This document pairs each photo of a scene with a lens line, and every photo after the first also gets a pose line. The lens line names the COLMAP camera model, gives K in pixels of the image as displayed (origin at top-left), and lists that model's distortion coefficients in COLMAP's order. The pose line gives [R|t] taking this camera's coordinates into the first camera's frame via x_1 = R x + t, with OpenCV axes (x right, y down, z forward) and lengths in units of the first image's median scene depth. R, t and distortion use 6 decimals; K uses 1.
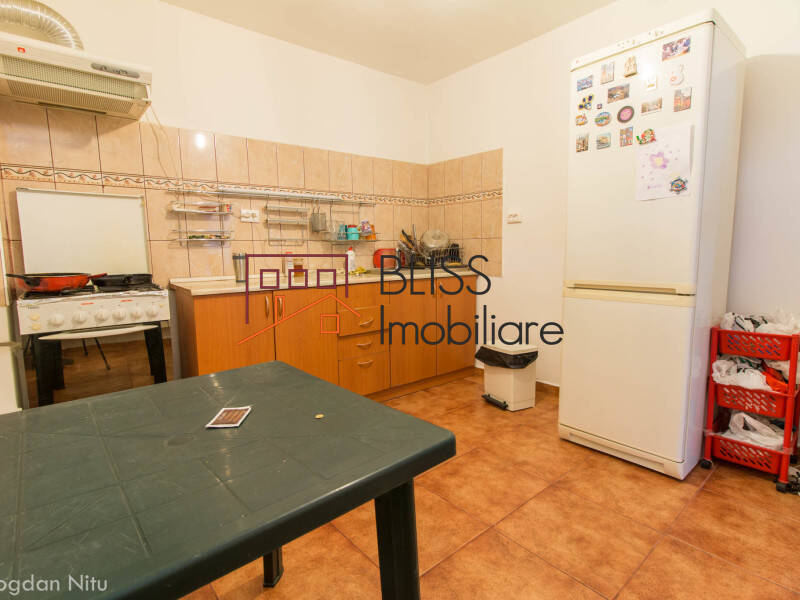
lens RADIAL K [[414.5, 0, 400.0], [0, 414.5, 300.0], [0, 0, 1]] dist [0.000510, 0.000280]
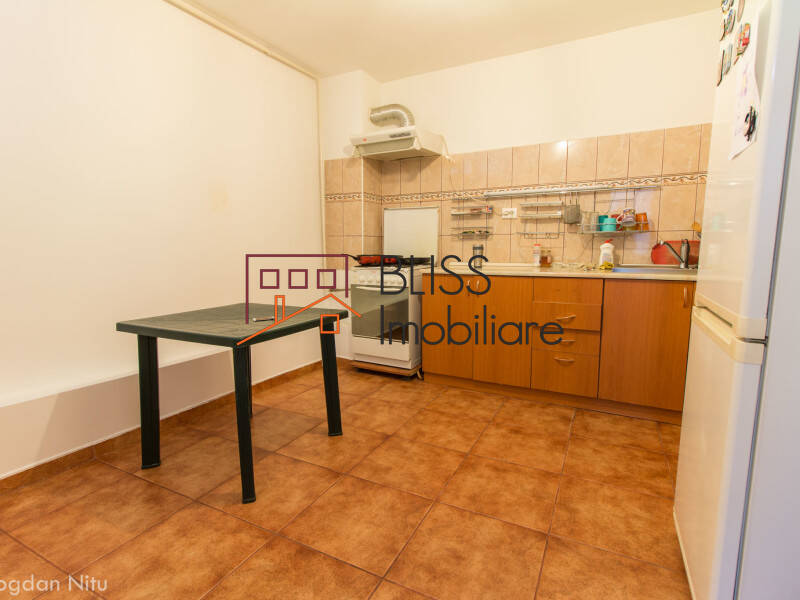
lens RADIAL K [[414.5, 0, 400.0], [0, 414.5, 300.0], [0, 0, 1]] dist [0.000510, 0.000280]
pose [[0.381775, 0.133959, -0.914496, 0.652558], [-0.110398, 0.988967, 0.098780, -0.041125], [0.917638, 0.063246, 0.392352, 0.268278]]
